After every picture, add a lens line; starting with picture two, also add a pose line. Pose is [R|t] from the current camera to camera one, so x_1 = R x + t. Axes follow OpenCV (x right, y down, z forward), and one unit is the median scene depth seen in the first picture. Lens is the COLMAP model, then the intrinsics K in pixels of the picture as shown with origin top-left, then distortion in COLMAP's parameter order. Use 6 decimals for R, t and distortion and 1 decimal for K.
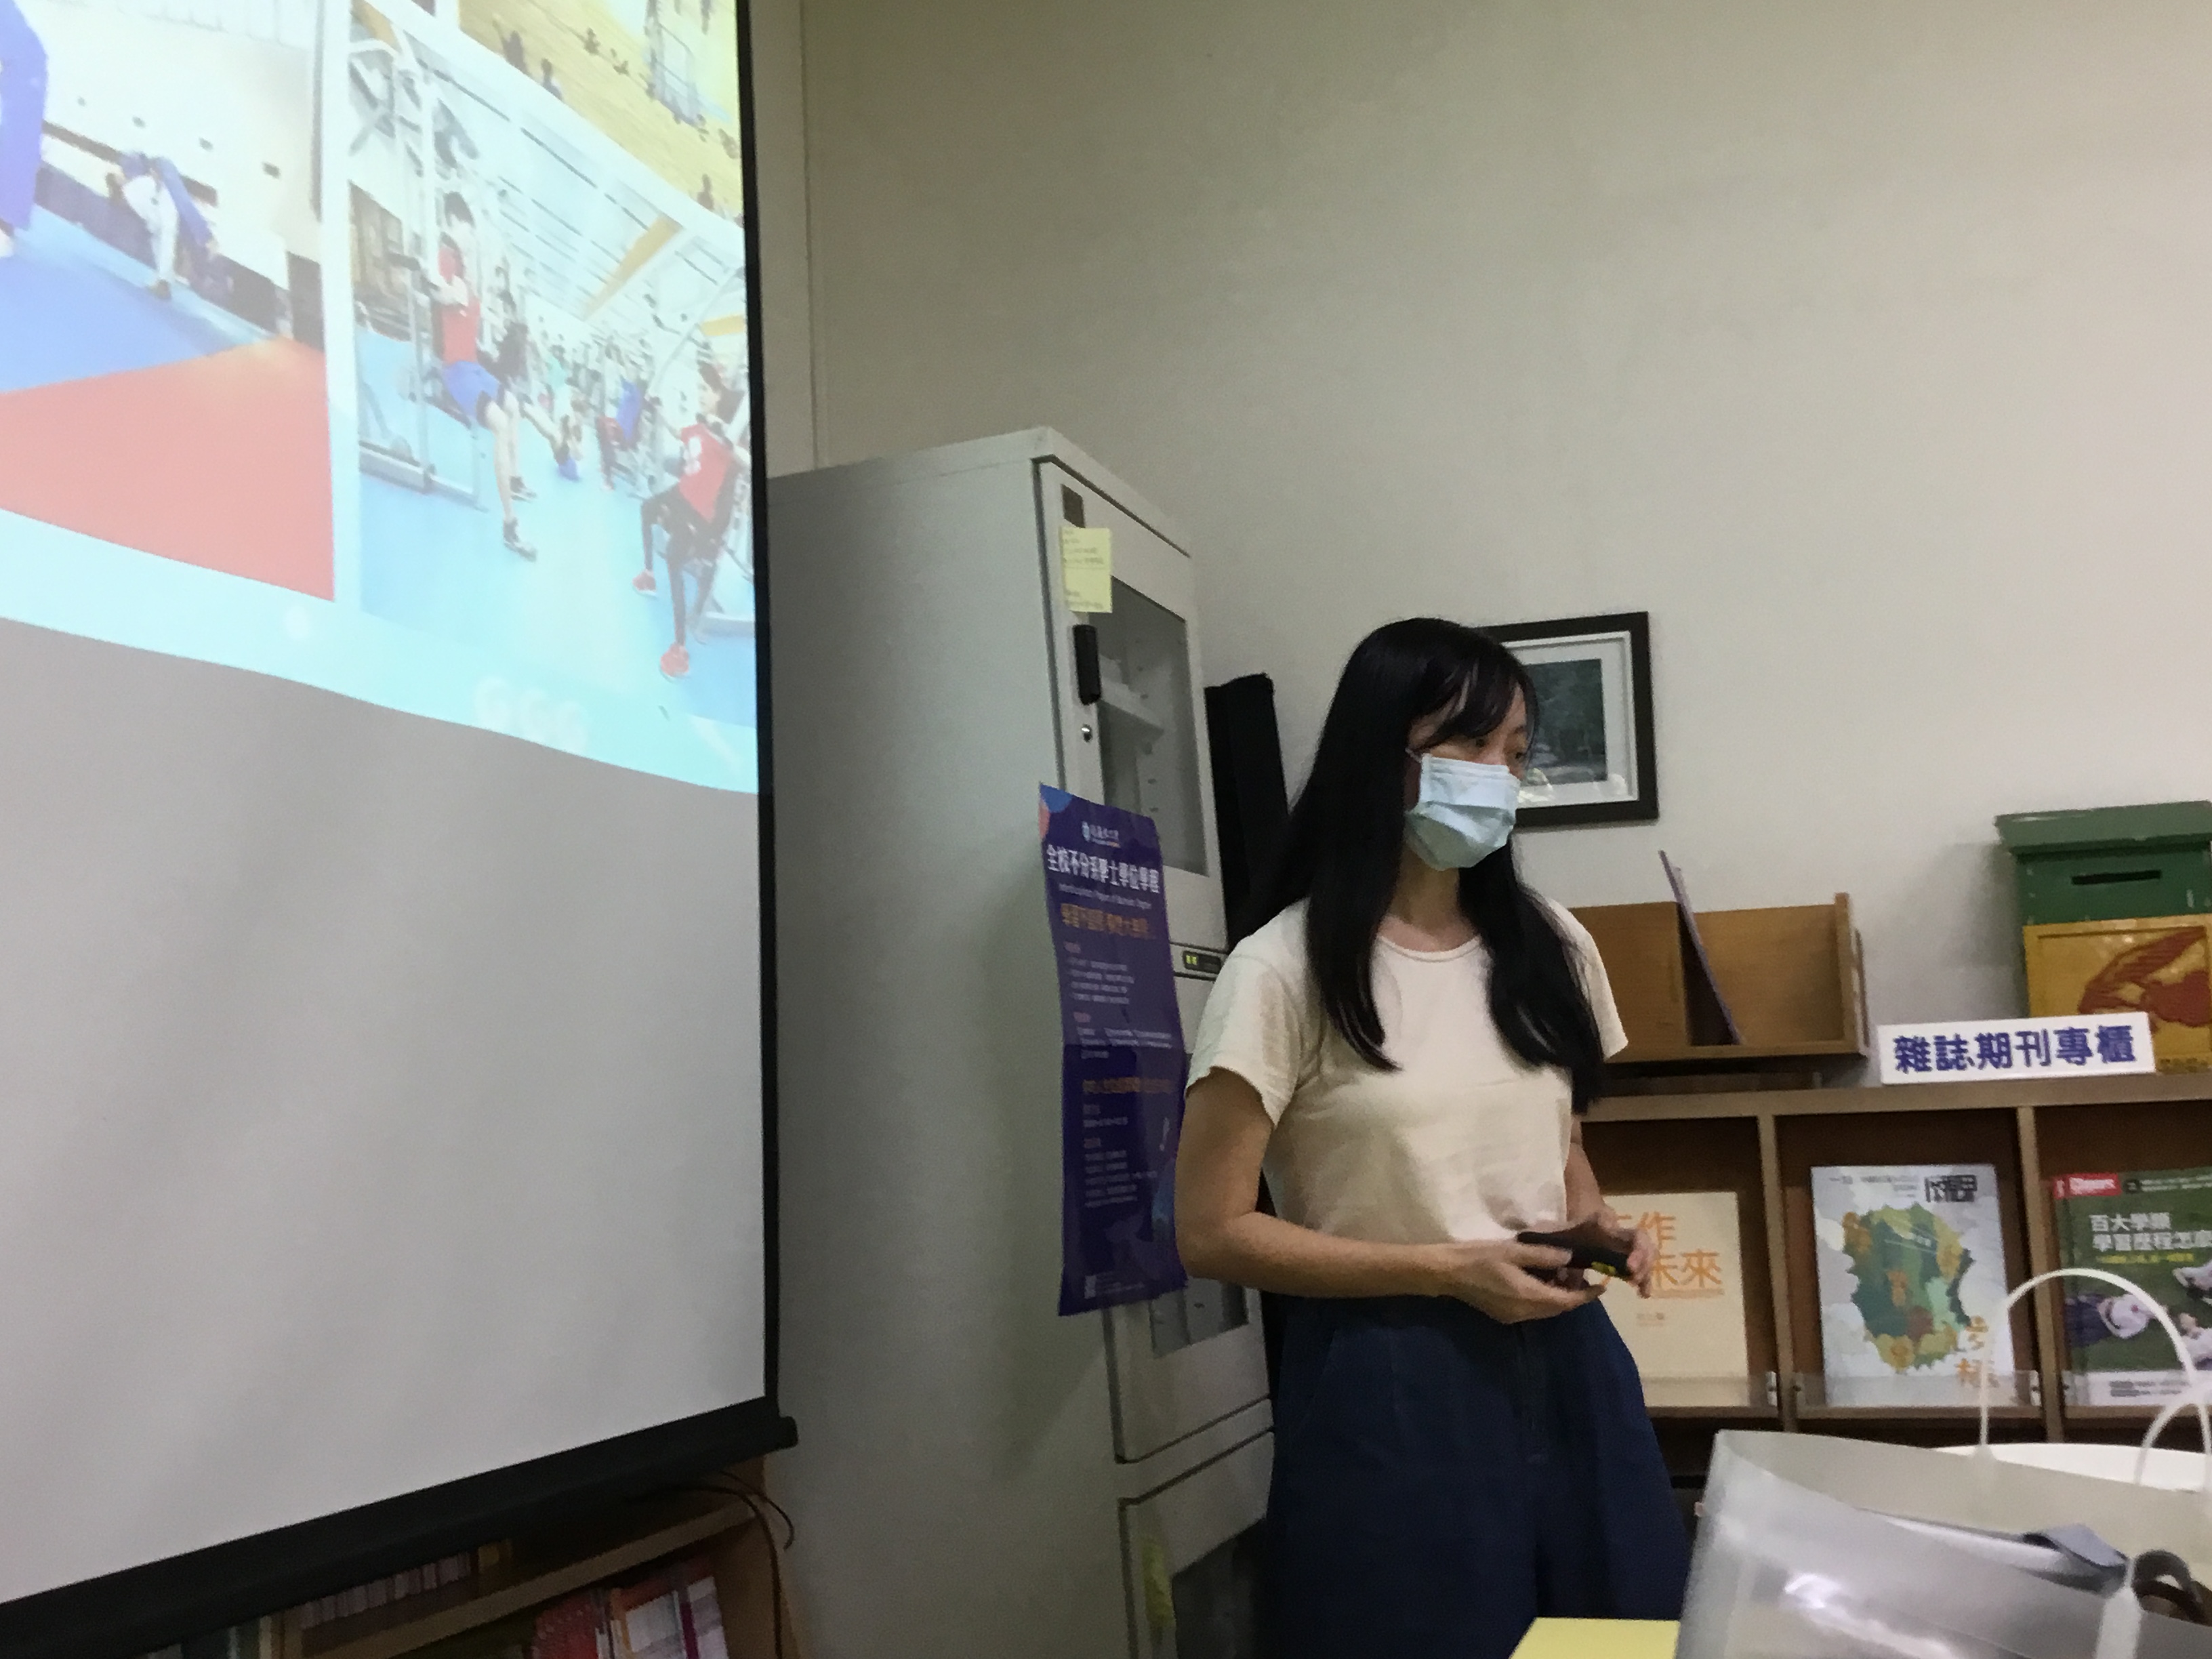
lens RADIAL K [[2371.5, 0, 1106.0], [0, 2371.5, 829.5], [0, 0, 1]] dist [0.133328, -0.364157]
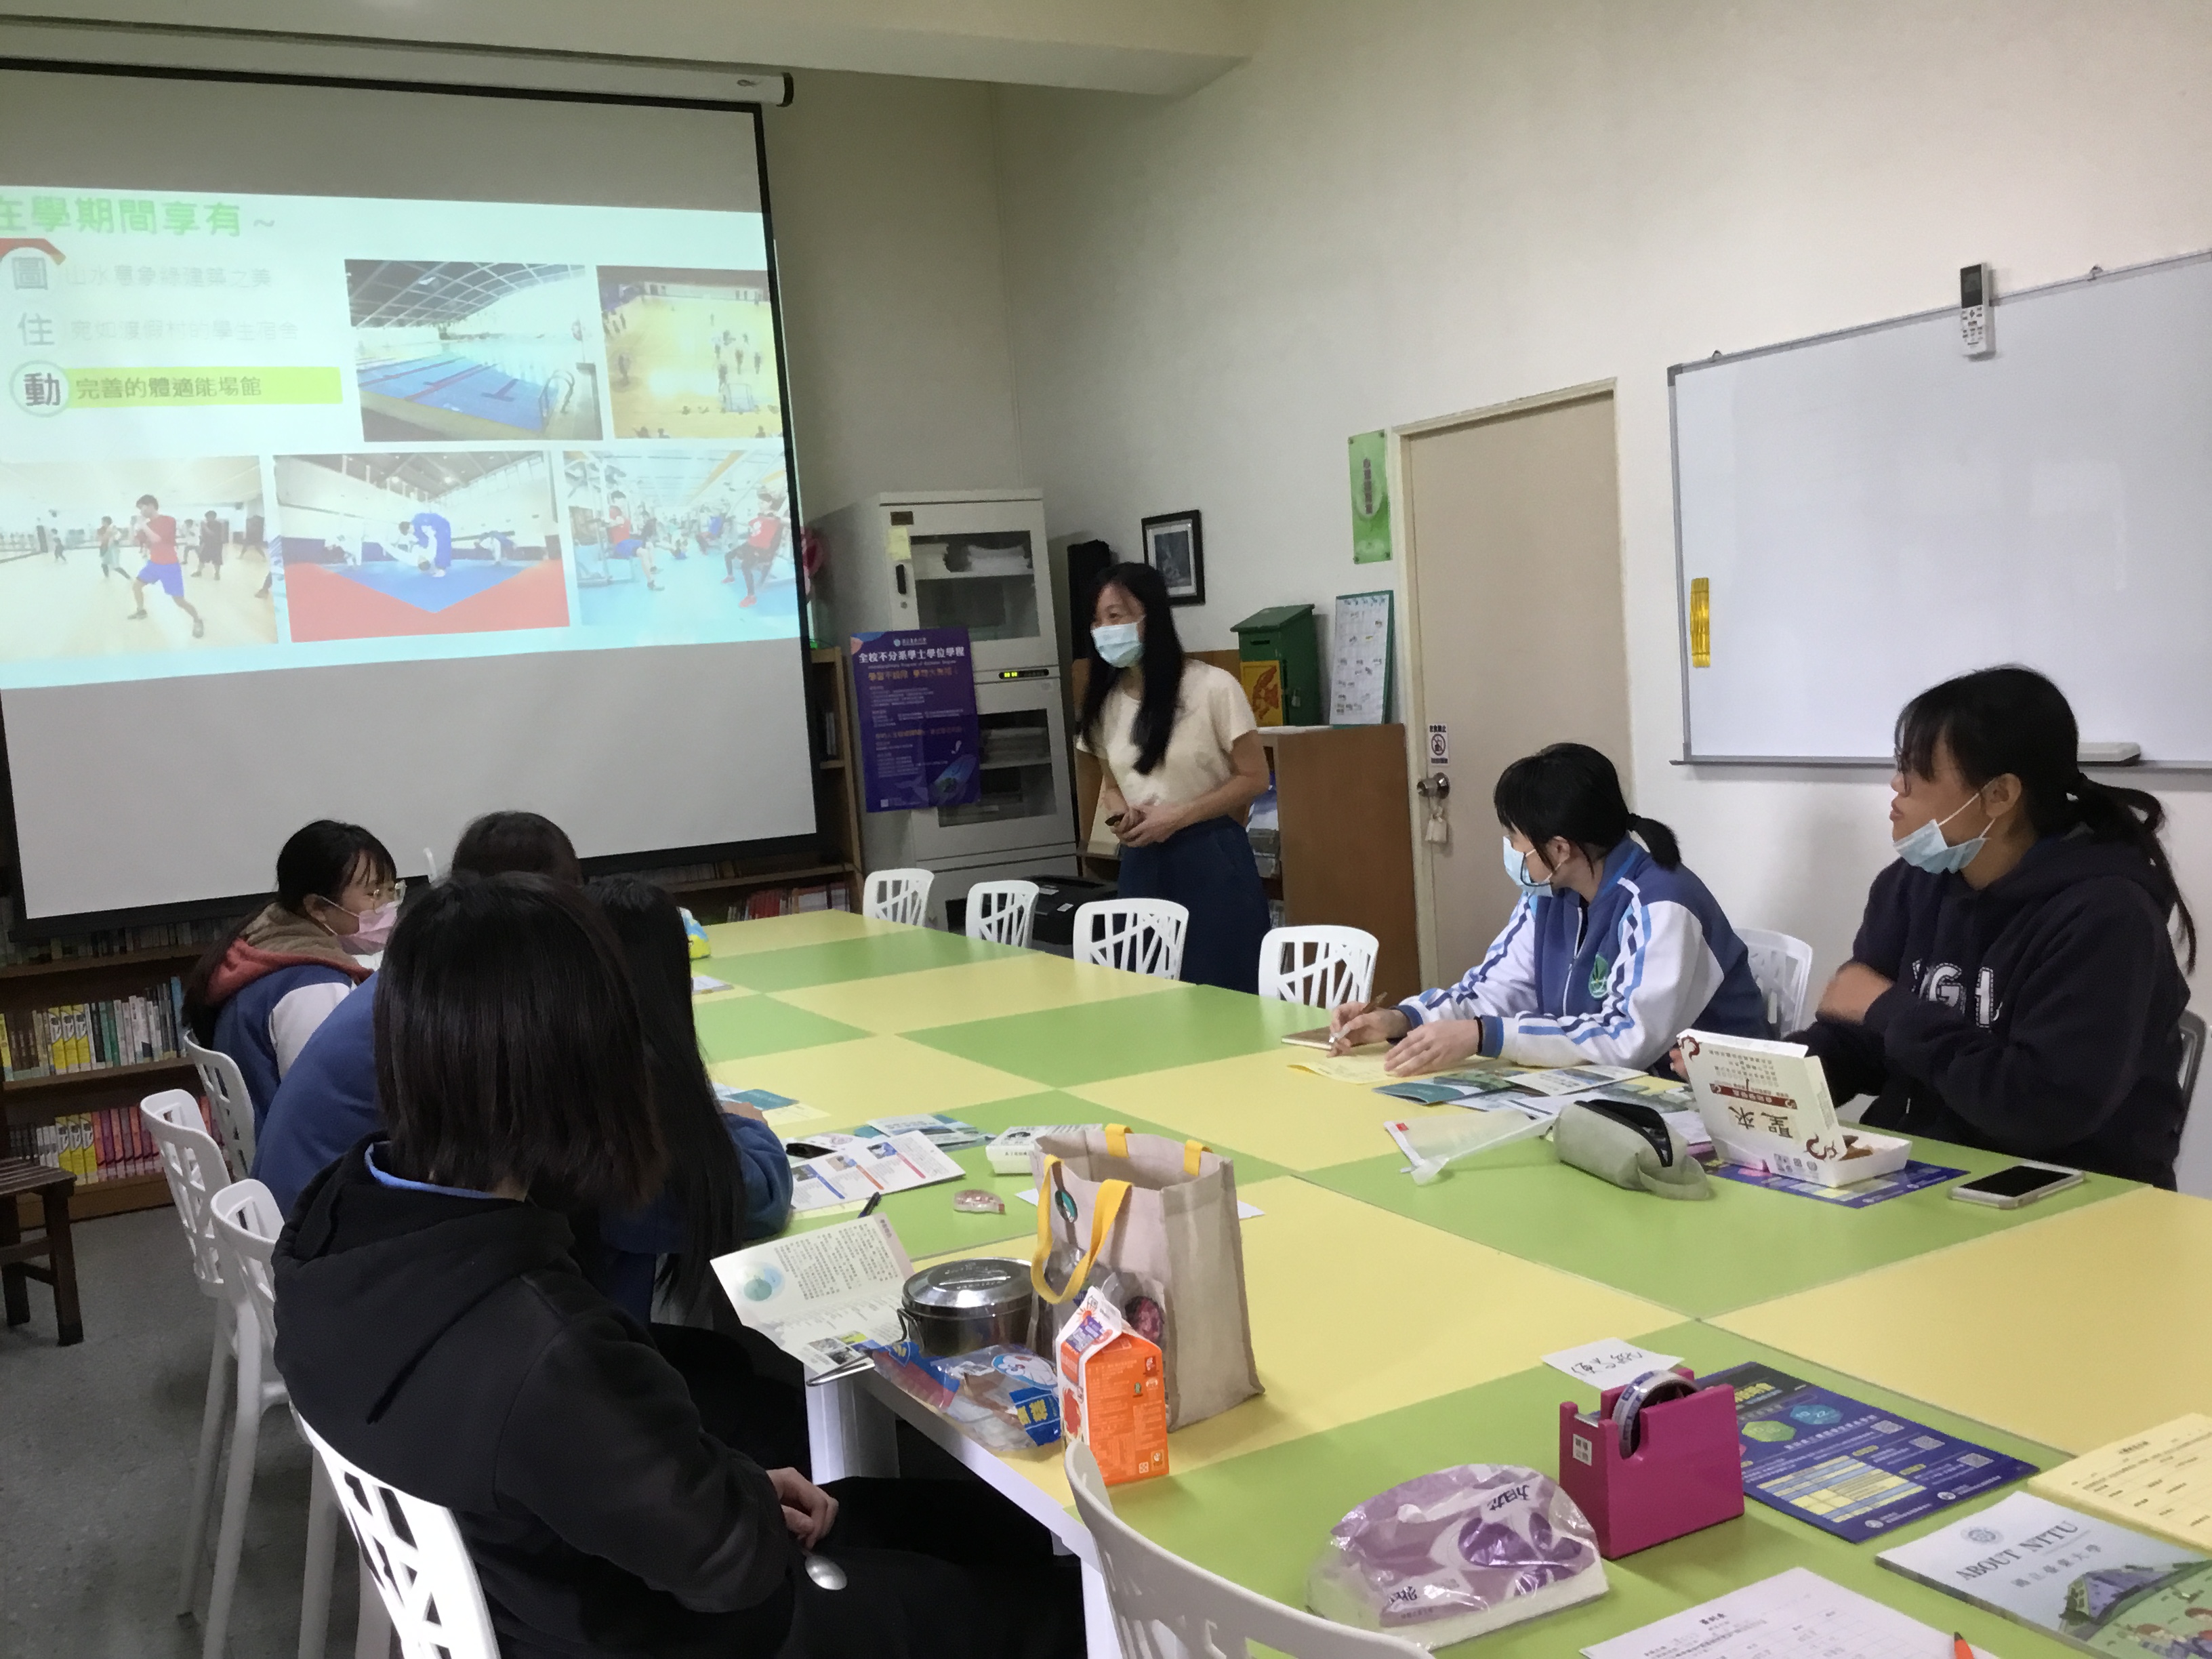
lens RADIAL K [[1984.4, 0, 1106.0], [0, 1984.4, 829.5], [0, 0, 1]] dist [0.113337, -0.234288]
pose [[0.728695, 0.050109, -0.683002, 2.168986], [0.120942, 0.972229, 0.200361, -0.274194], [0.674074, -0.228606, 0.702398, -0.642415]]
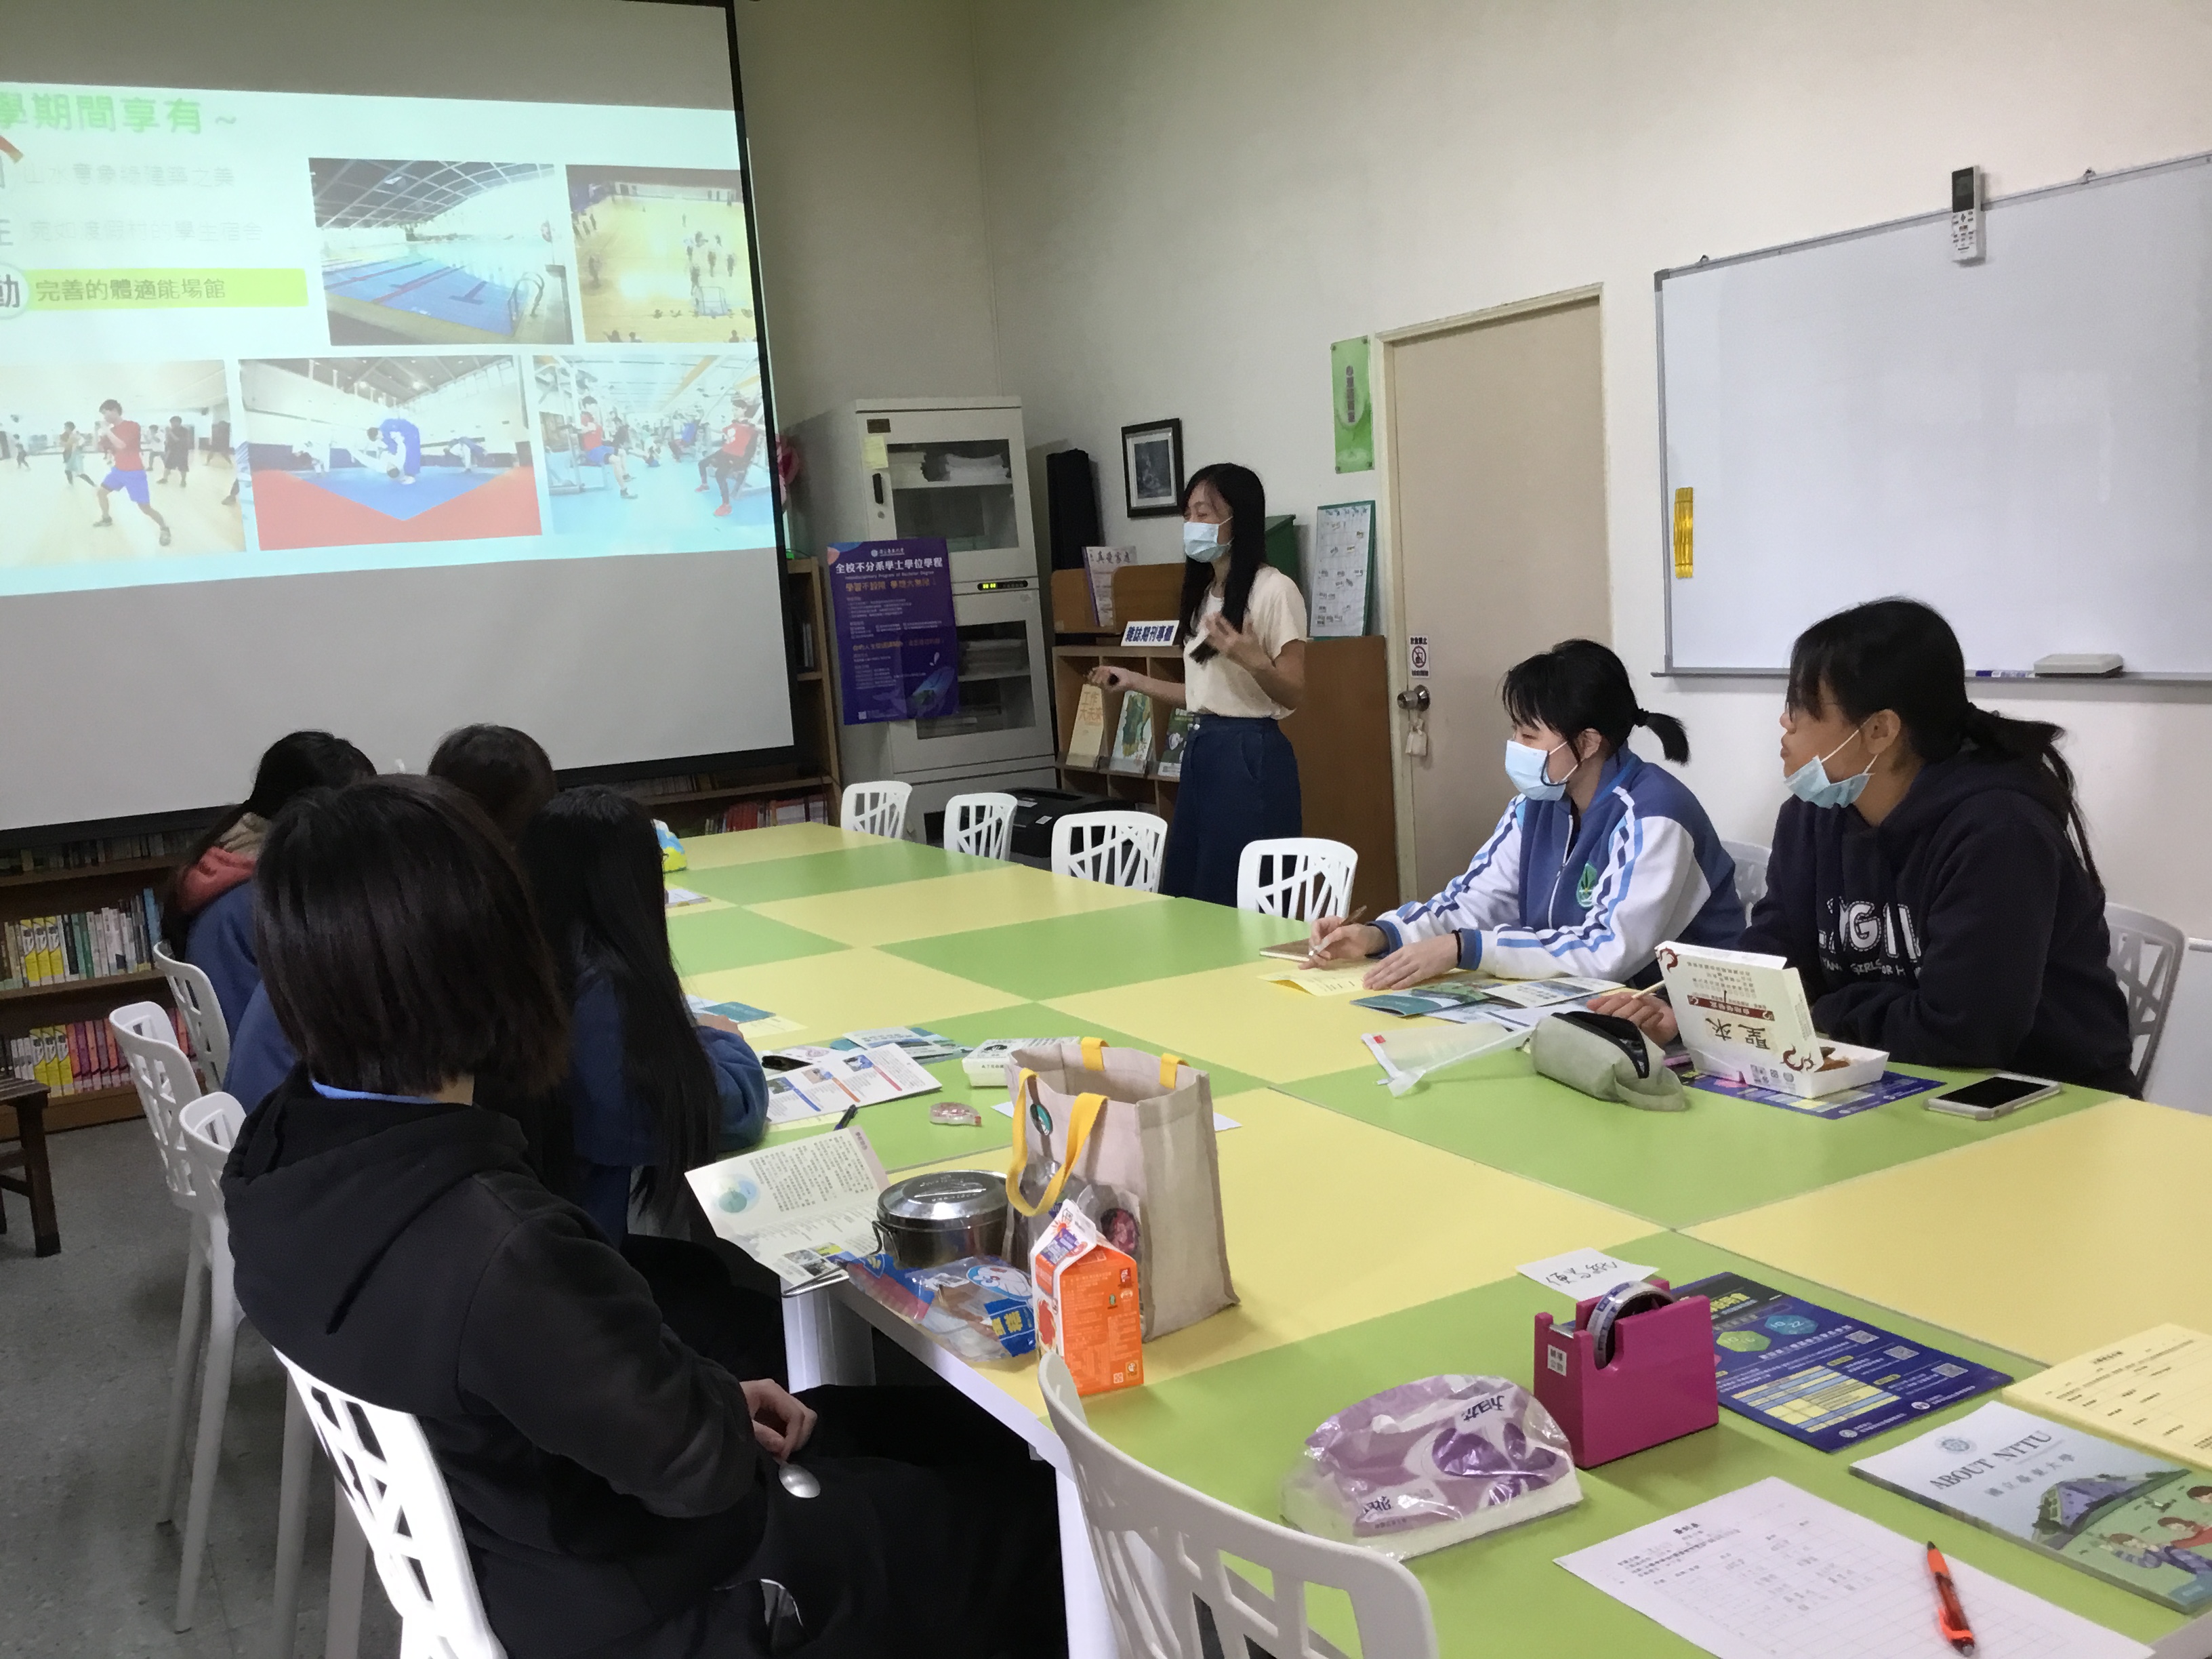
lens RADIAL K [[1984.4, 0, 1106.0], [0, 1984.4, 829.5], [0, 0, 1]] dist [0.113337, -0.234288]
pose [[0.735324, 0.080180, -0.672956, 2.163349], [0.117975, 0.962672, 0.243607, -0.270838], [0.667368, -0.258522, 0.698417, -0.634514]]
